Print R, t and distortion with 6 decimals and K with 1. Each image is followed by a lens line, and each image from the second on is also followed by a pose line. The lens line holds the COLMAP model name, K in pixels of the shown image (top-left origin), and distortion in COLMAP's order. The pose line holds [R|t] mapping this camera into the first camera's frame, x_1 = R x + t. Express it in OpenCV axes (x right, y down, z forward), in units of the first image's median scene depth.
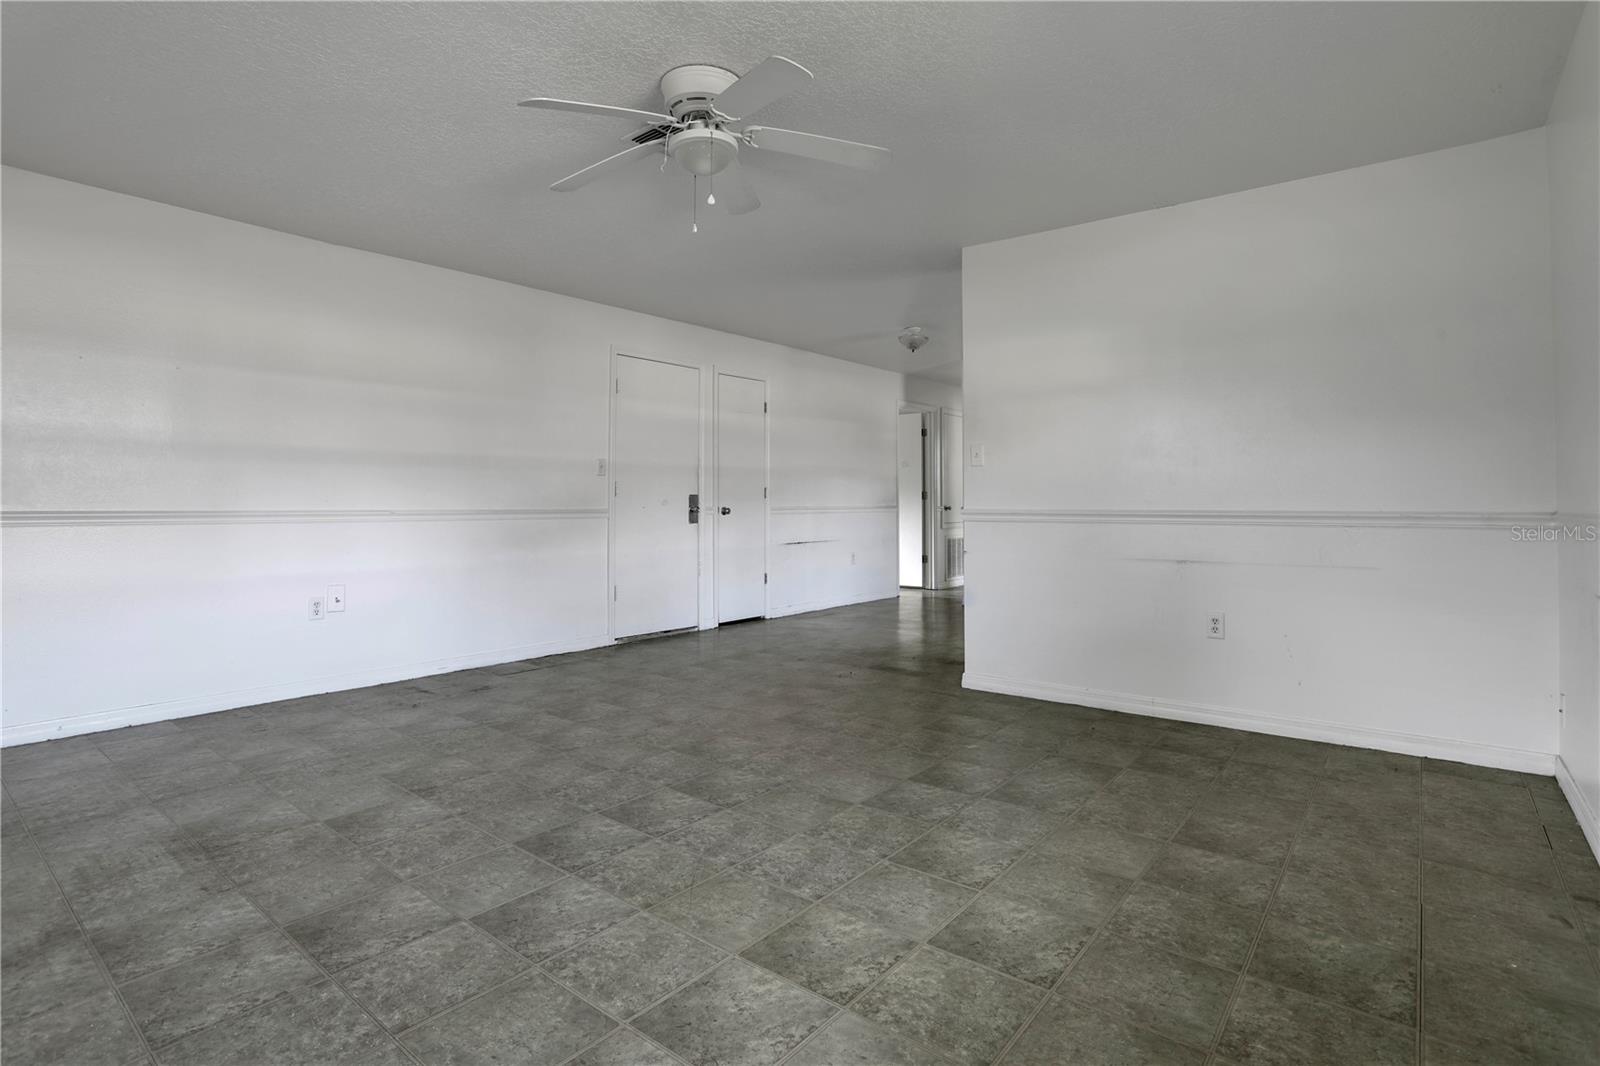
lens RADIAL K [[786.4, 0, 781.6], [0, 786.4, 487.9], [0, 0, 1]] dist [-0.063244, 0.021328]
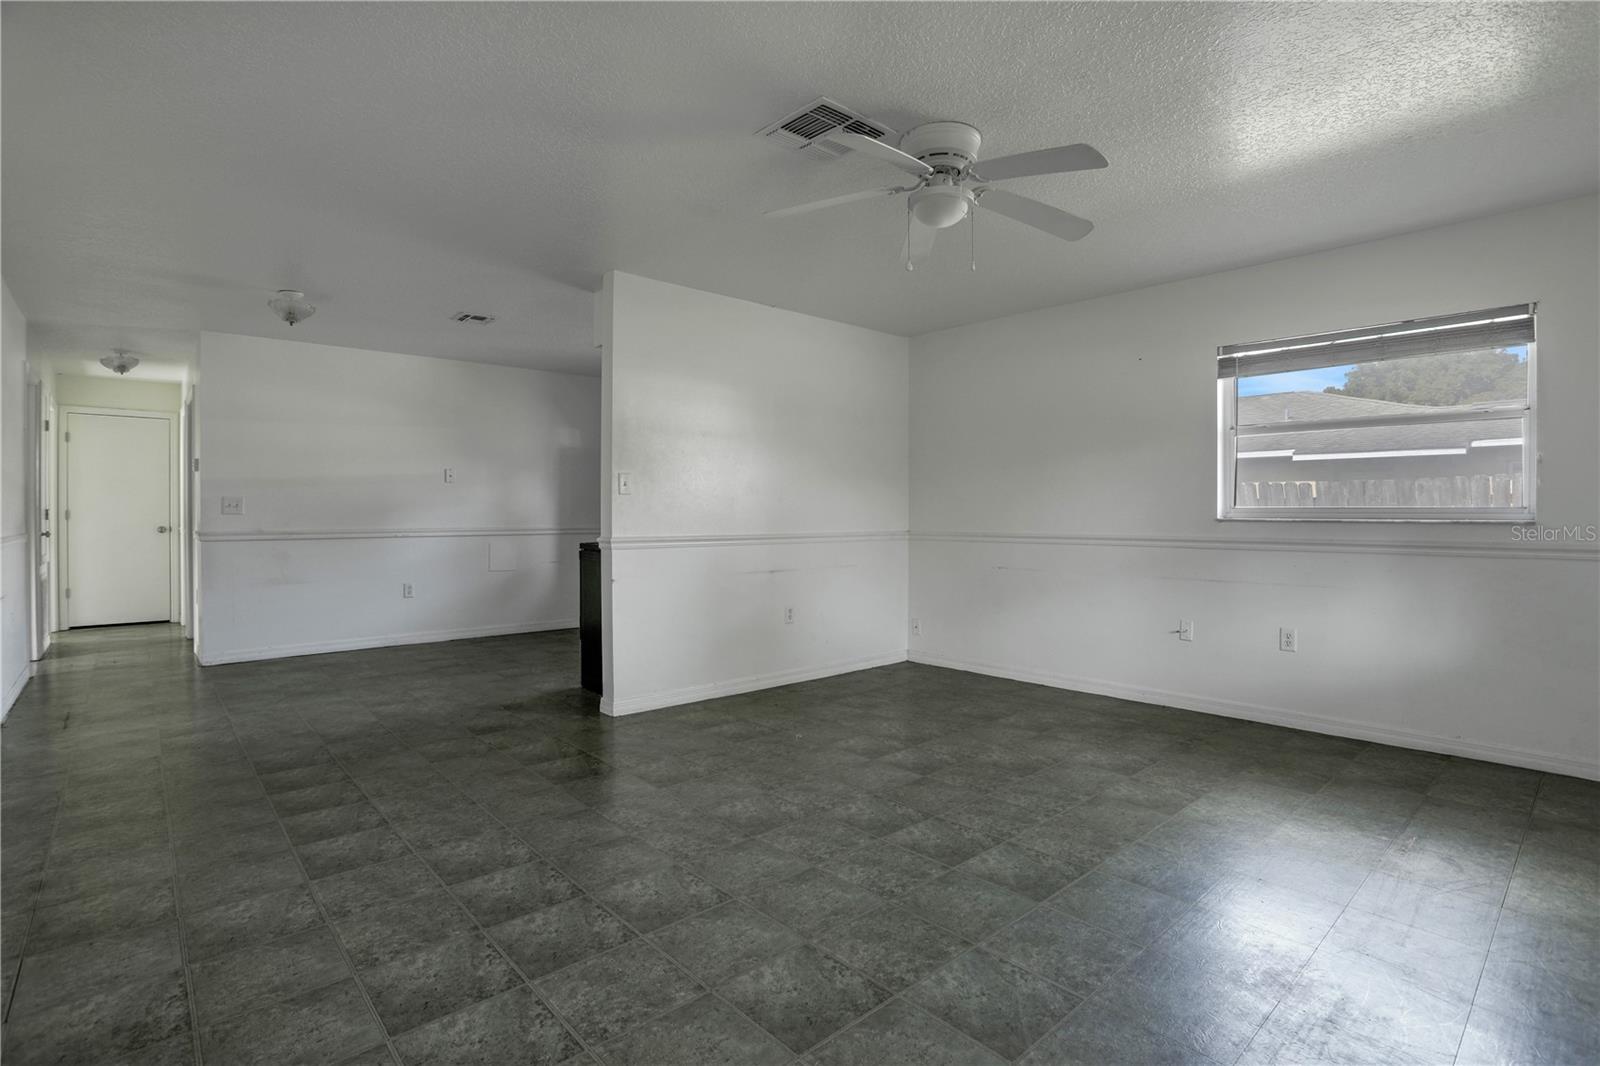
lens RADIAL K [[786.4, 0, 816.1], [0, 786.4, 527.0], [0, 0, 1]] dist [-0.063244, 0.021328]
pose [[0.137007, -0.016514, 0.990432, -1.233257], [-0.017019, 0.999674, 0.019022, -0.015986], [-0.990424, -0.019462, 0.136681, 1.071296]]
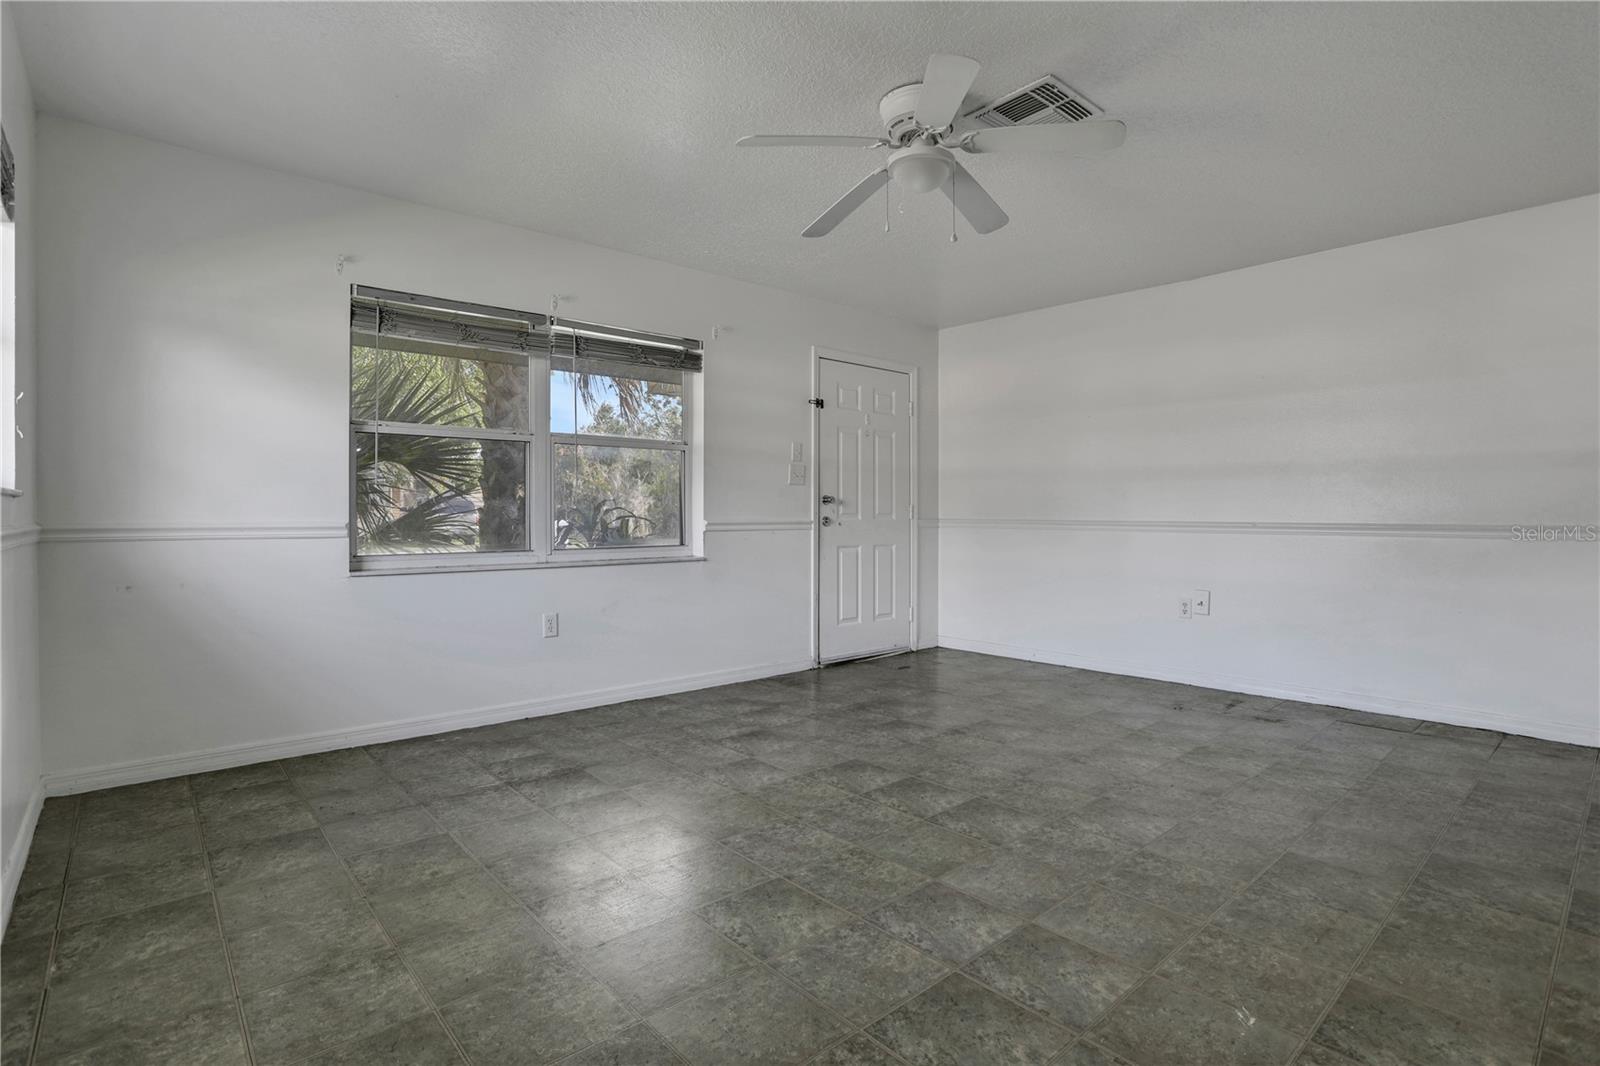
lens RADIAL K [[786.4, 0, 838.2], [0, 786.4, 508.4], [0, 0, 1]] dist [-0.063244, 0.021328]
pose [[-0.120572, -0.007692, -0.992675, 0.979679], [0.016753, 0.999812, -0.009782, 0.022268], [0.992563, -0.017810, -0.120420, 1.065571]]
